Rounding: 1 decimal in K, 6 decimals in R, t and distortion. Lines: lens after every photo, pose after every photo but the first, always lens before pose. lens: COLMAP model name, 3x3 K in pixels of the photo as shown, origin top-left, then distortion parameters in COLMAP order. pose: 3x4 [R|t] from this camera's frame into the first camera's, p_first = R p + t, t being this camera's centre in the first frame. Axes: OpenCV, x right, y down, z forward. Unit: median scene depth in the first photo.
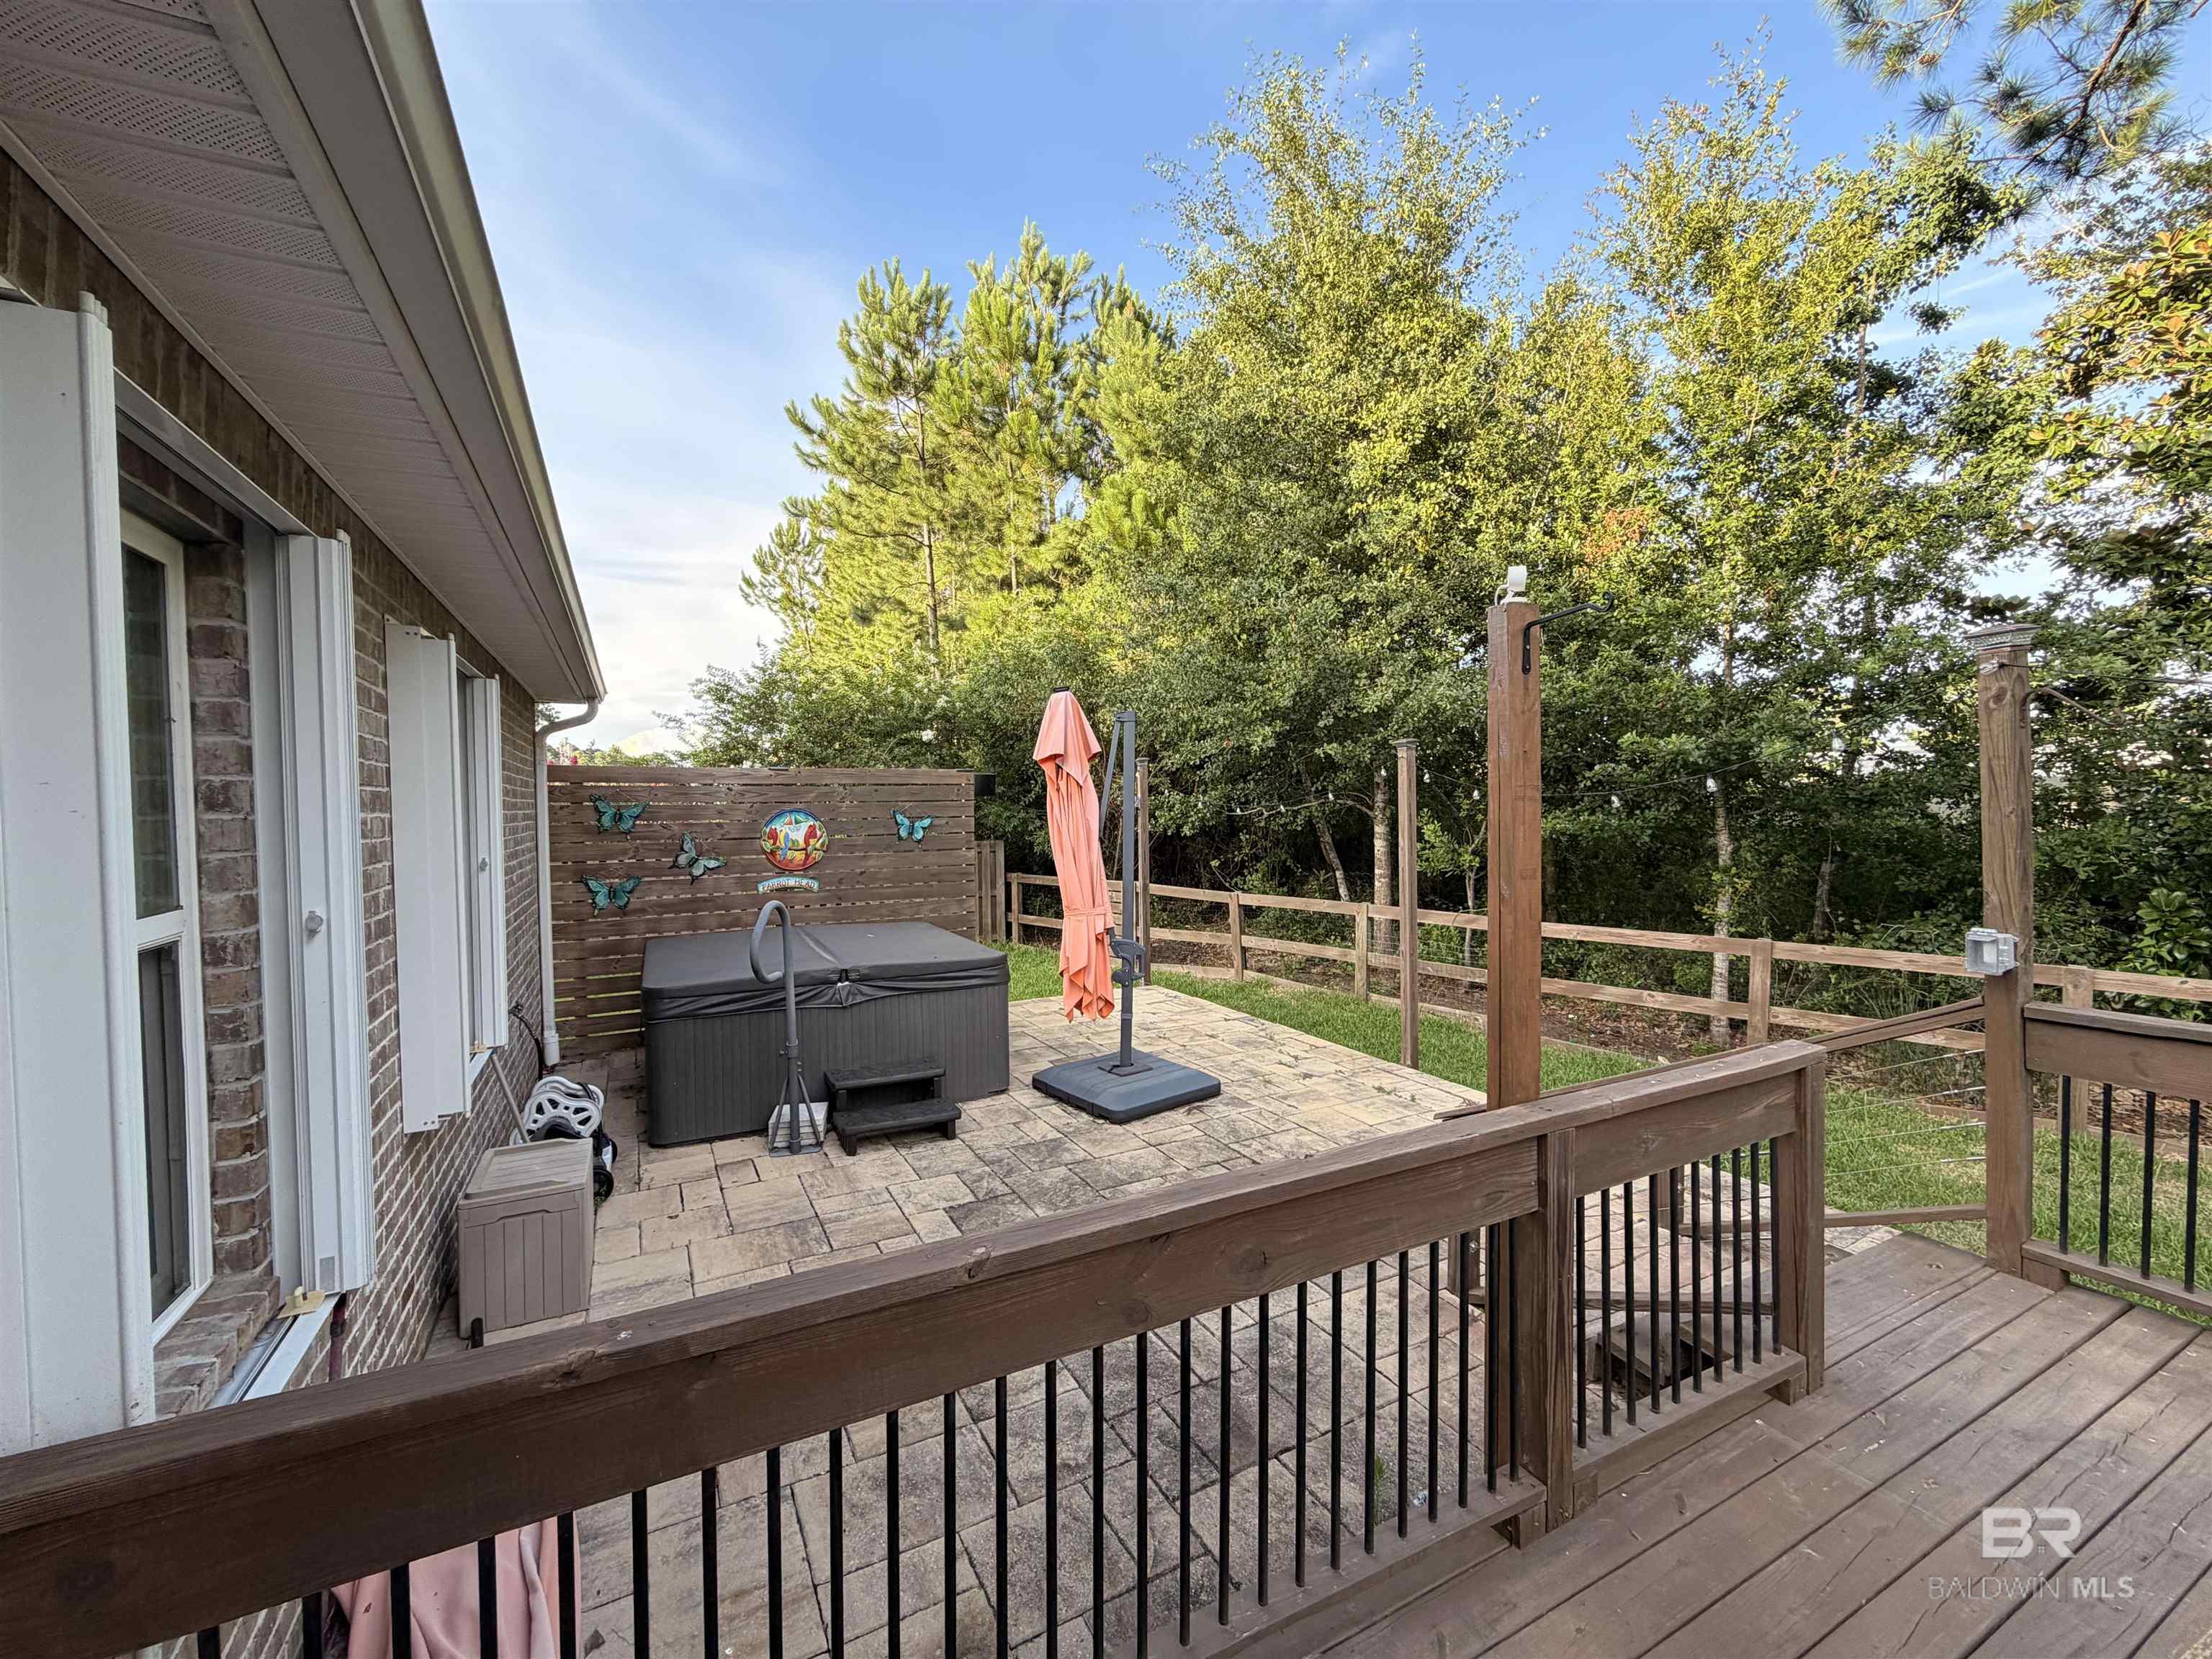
lens RADIAL K [[887.9, 0, 1096.5], [0, 887.9, 831.3], [0, 0, 1]] dist [0.000050, 0.000258]
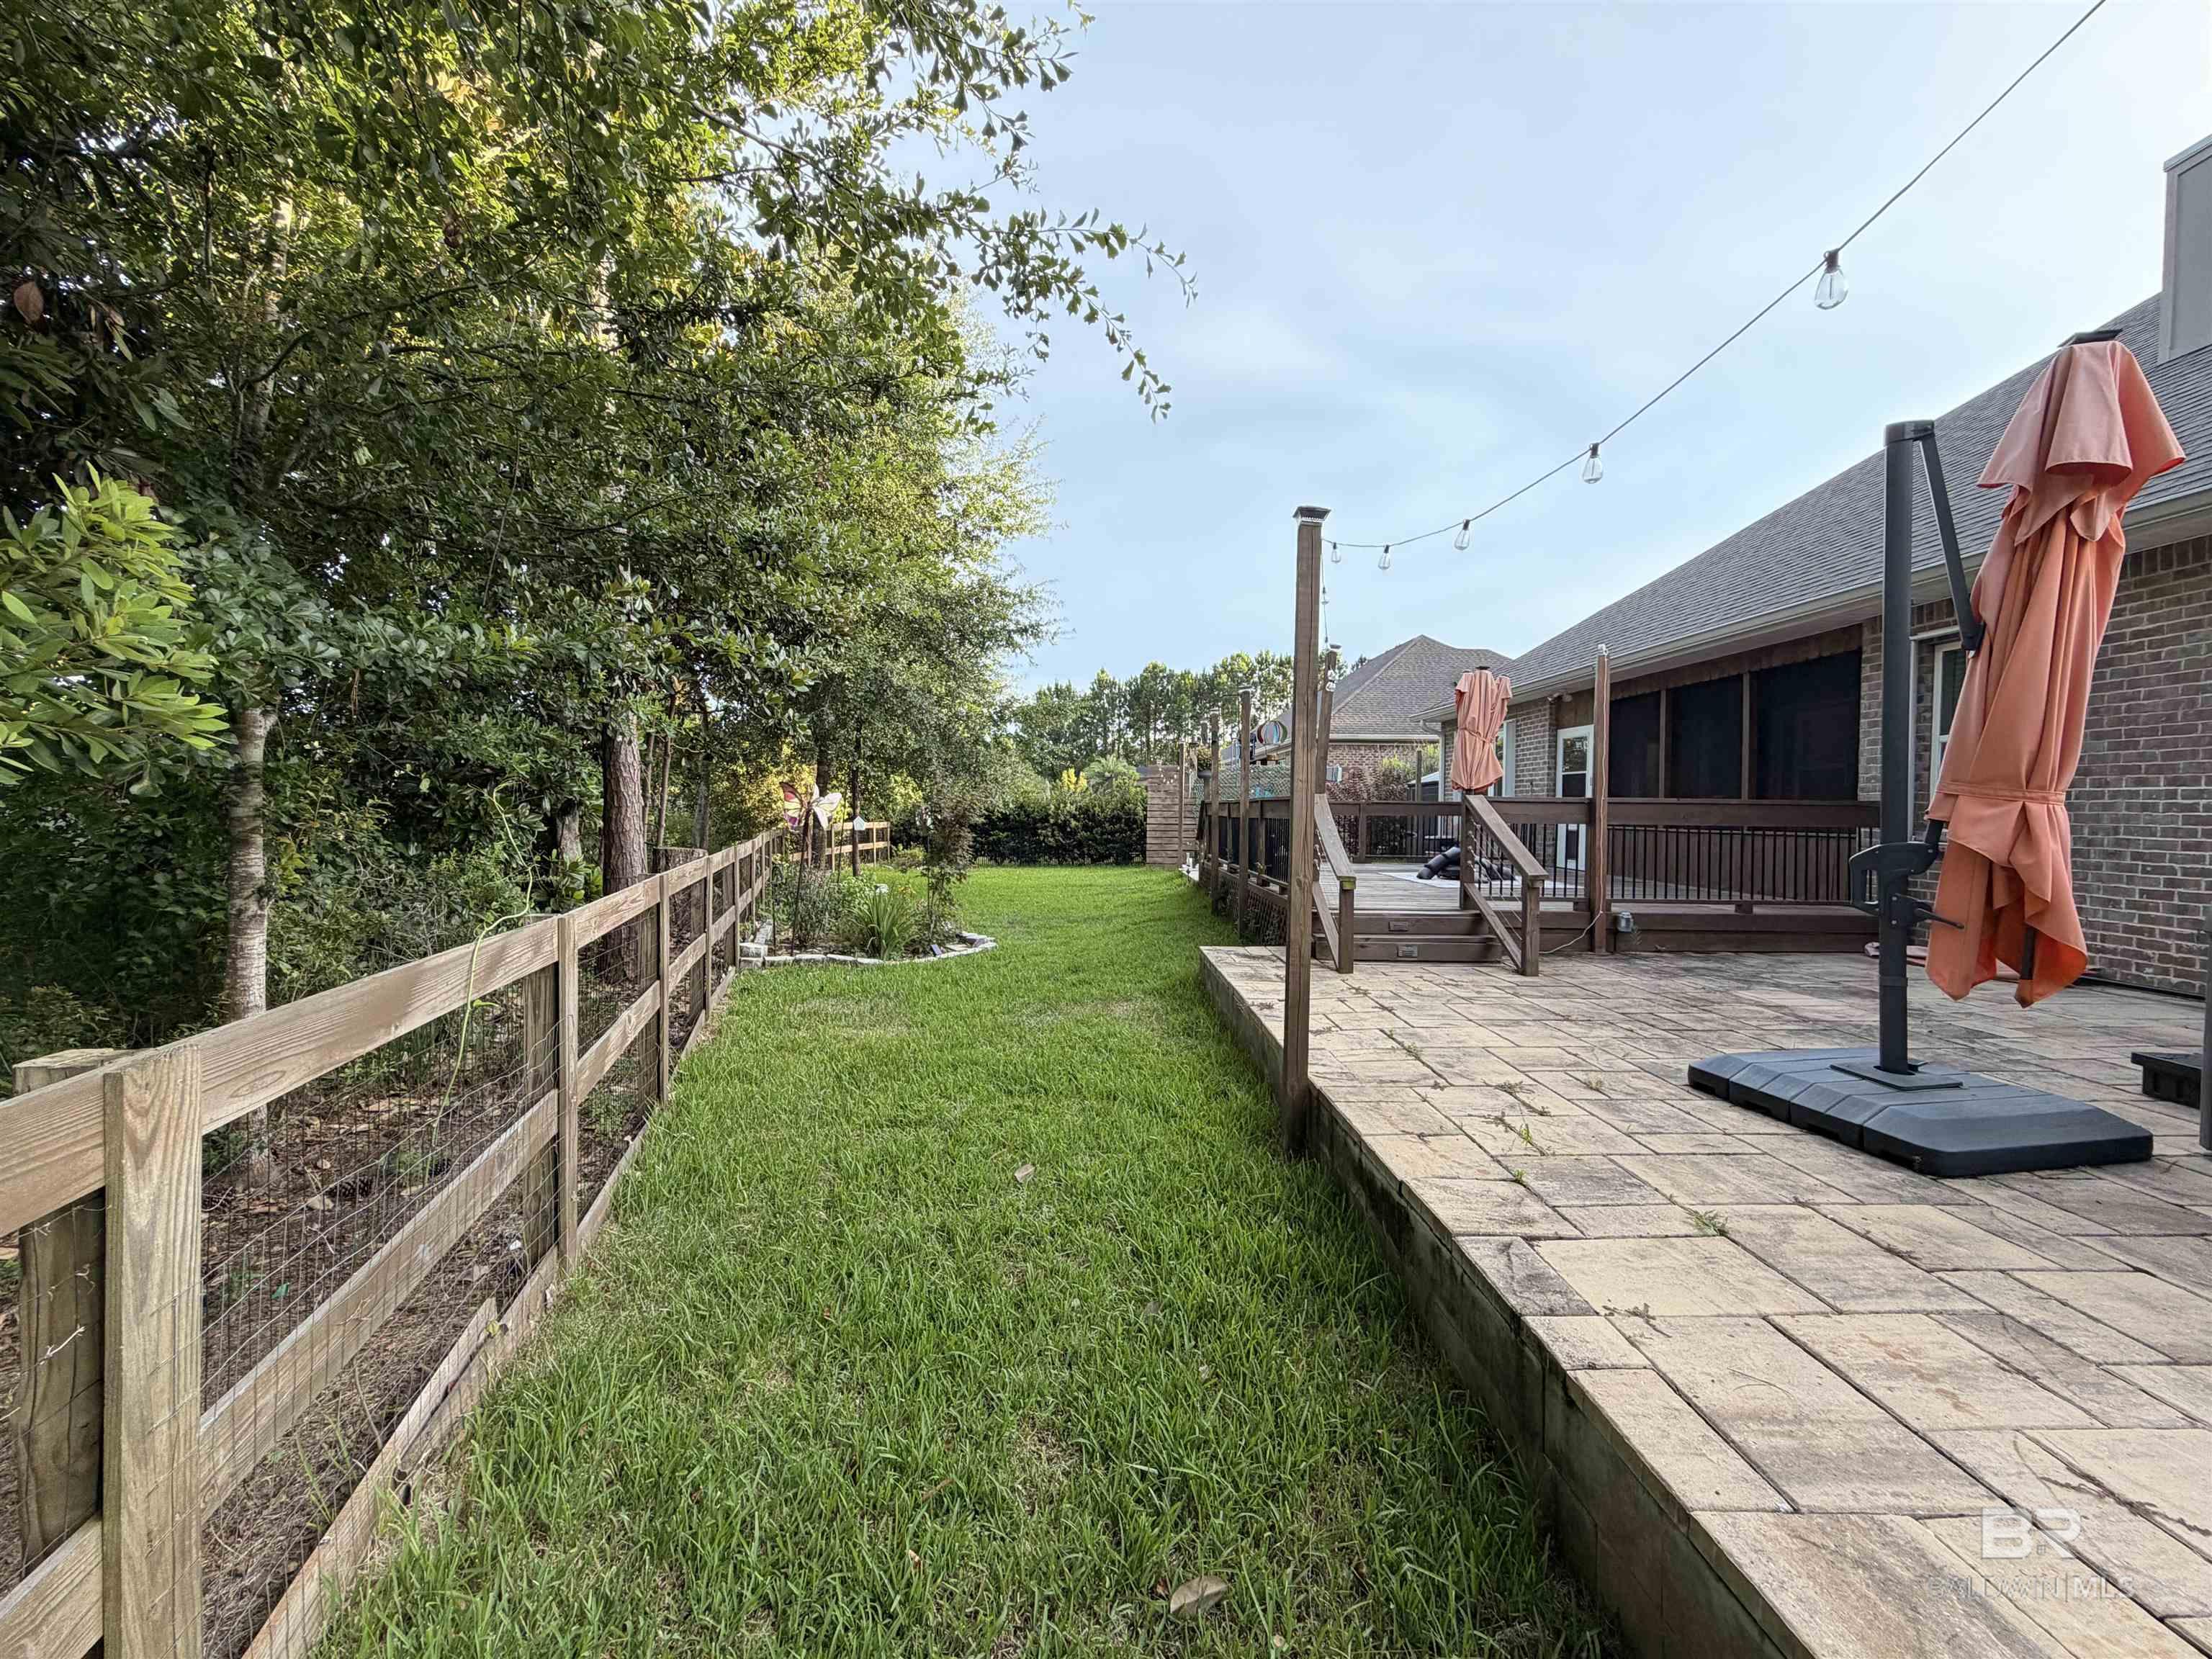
lens RADIAL K [[887.9, 0, 1096.5], [0, 887.9, 831.3], [0, 0, 1]] dist [0.000050, 0.000258]
pose [[-0.898869, -0.010038, 0.438102, 0.139565], [0.009497, 0.999057, 0.042377, 0.049761], [-0.438114, 0.042252, -0.897926, 1.006561]]
